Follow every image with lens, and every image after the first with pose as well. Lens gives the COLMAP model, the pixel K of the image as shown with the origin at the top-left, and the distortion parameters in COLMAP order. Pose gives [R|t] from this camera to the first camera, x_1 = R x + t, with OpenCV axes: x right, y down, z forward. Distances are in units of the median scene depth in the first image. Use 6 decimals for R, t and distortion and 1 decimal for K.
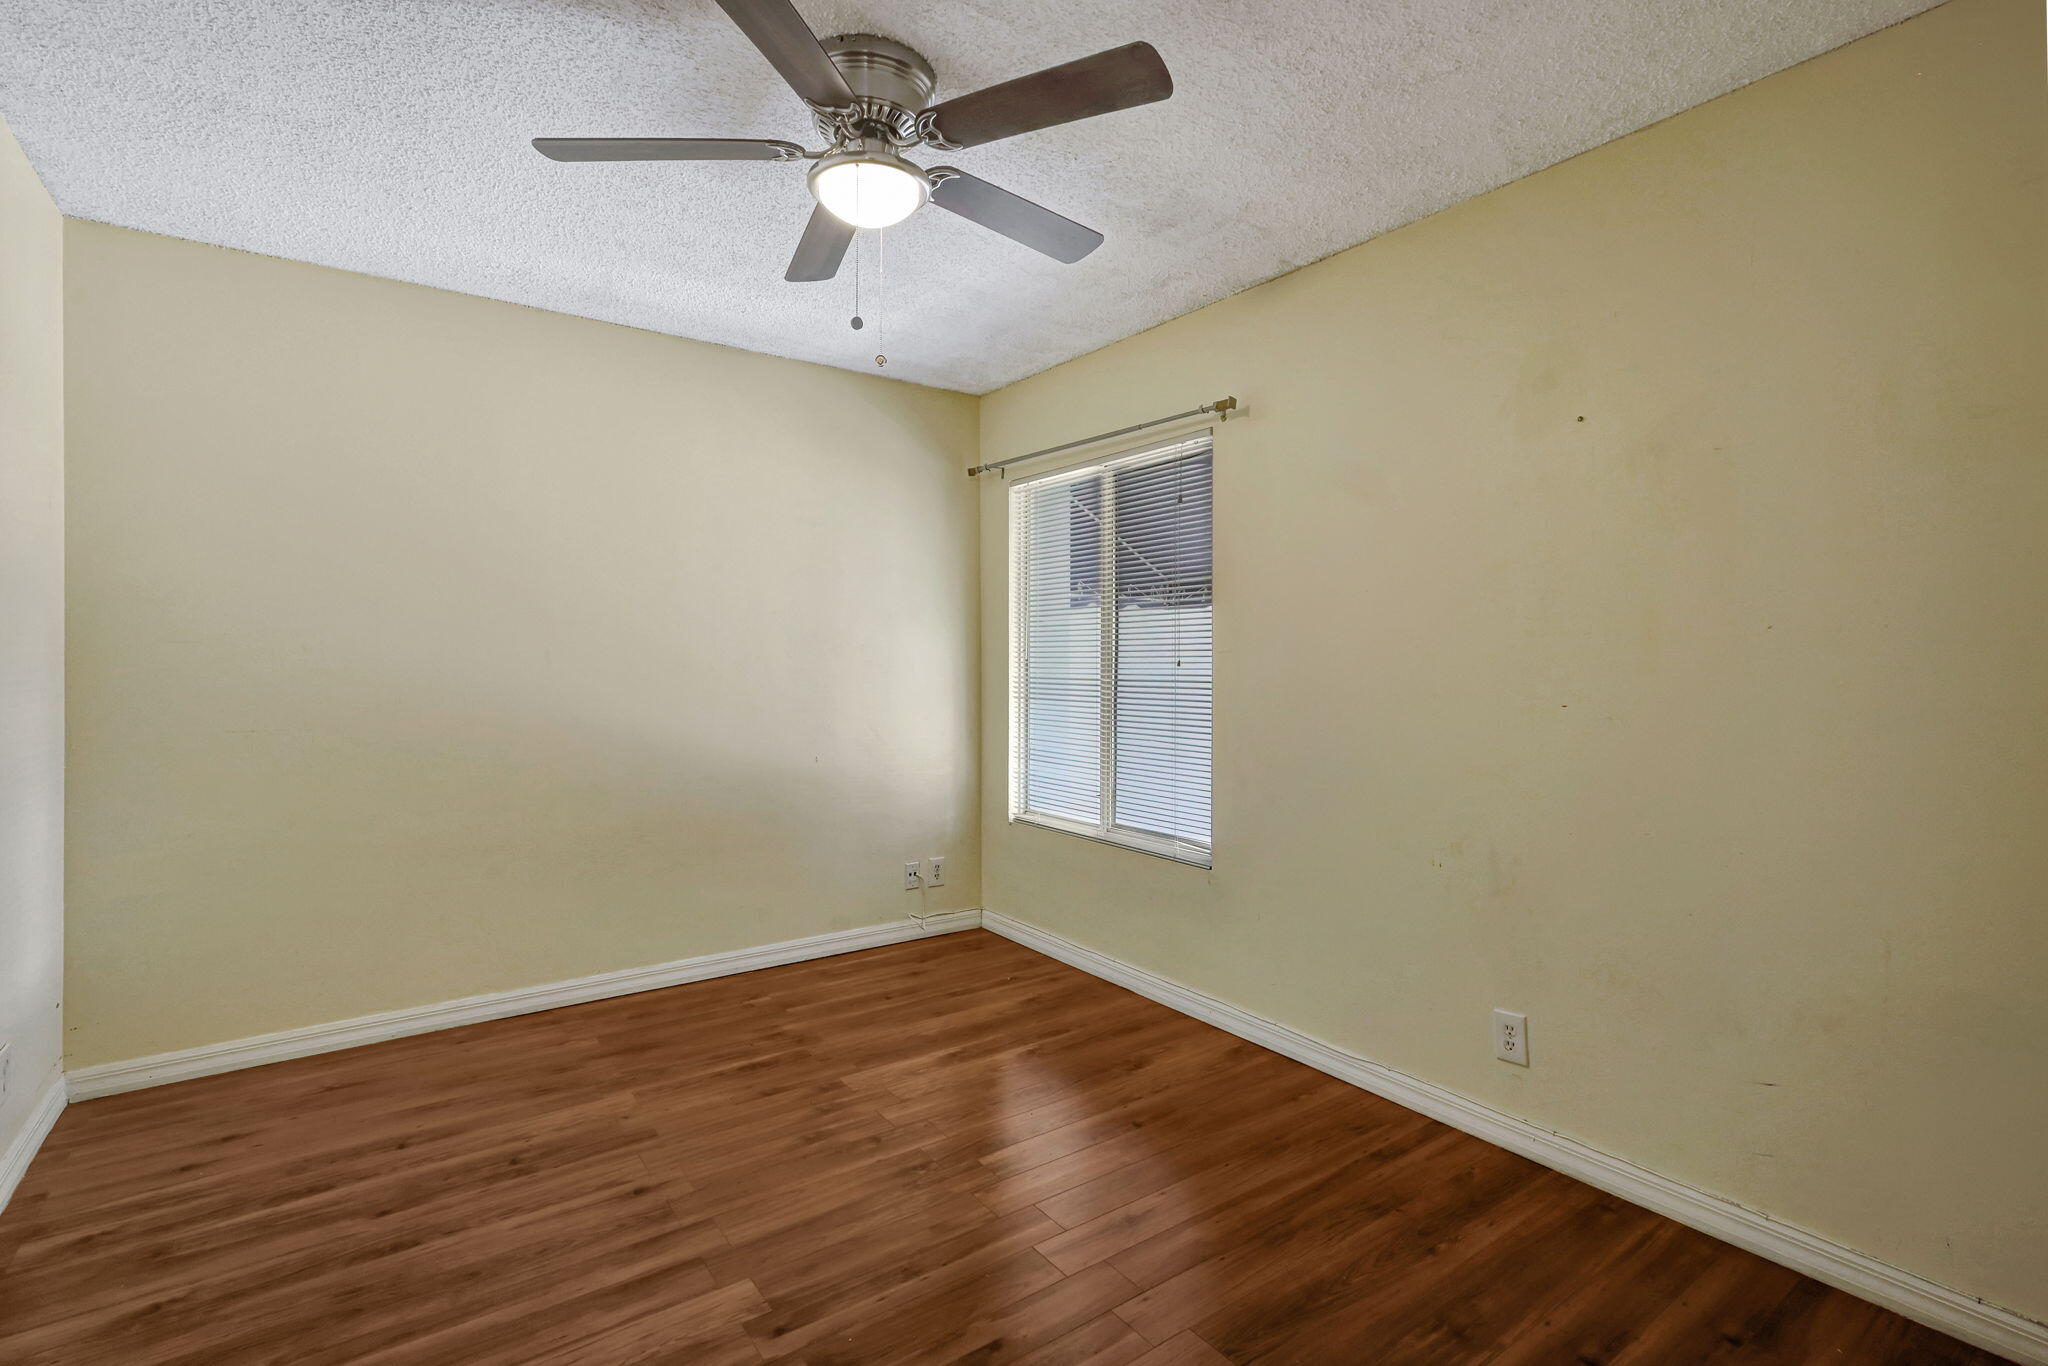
lens RADIAL K [[949.9, 0, 1022.2], [0, 949.9, 671.0], [0, 0, 1]] dist [0.001457, 0.000045]
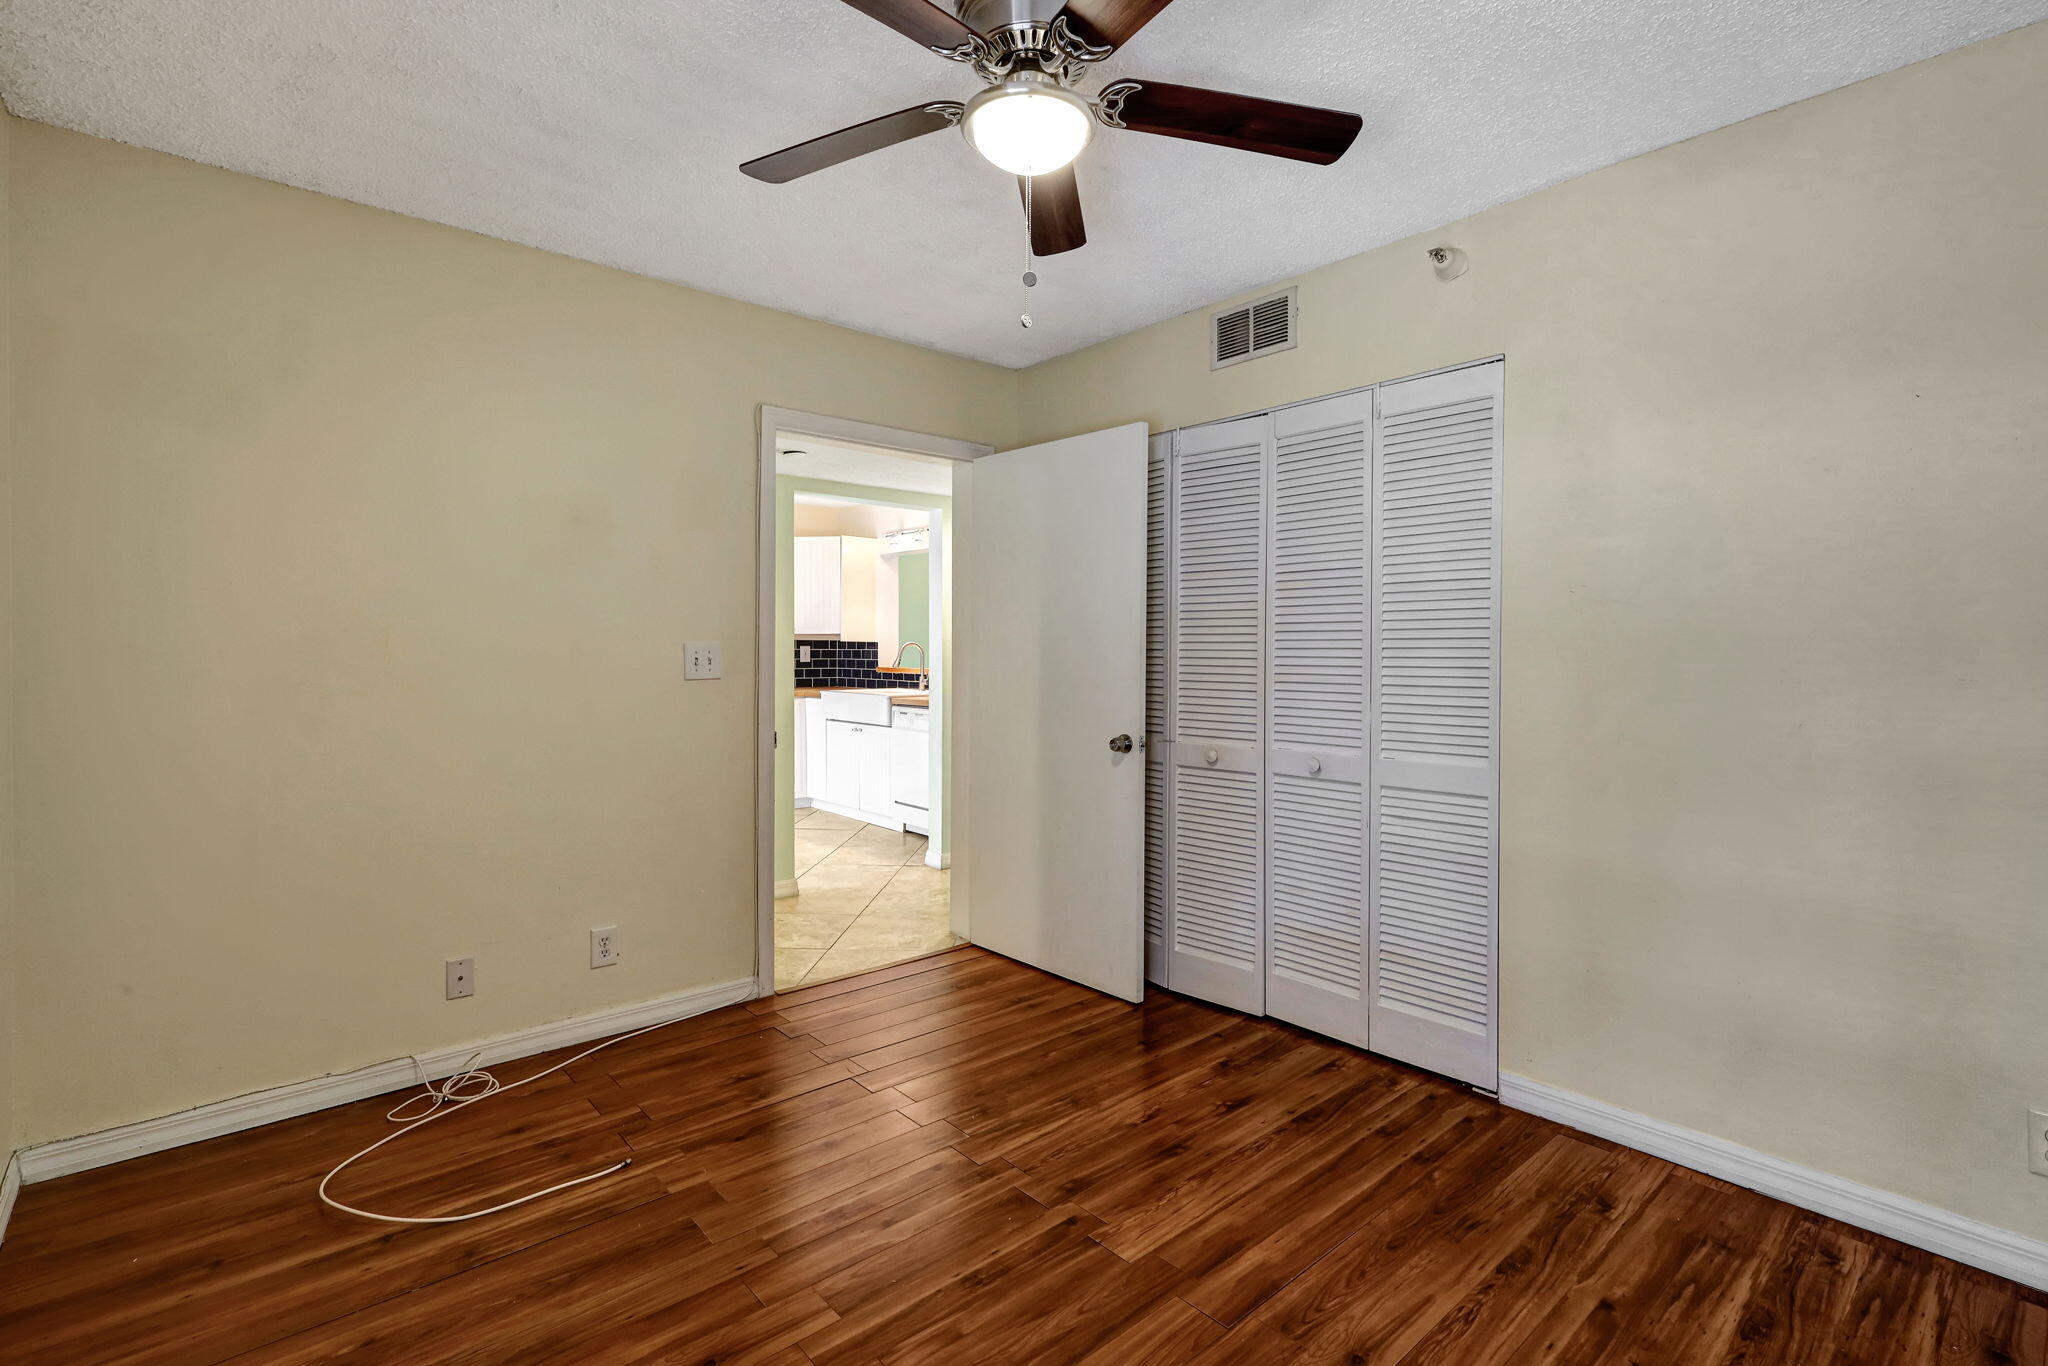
lens RADIAL K [[949.9, 0, 1031.2], [0, 949.9, 679.8], [0, 0, 1]] dist [0.001457, 0.000045]
pose [[-0.995700, -0.002262, -0.092604, -0.085288], [-0.005853, 0.999240, 0.038527, -0.023333], [0.092447, 0.038903, -0.994957, 1.957302]]
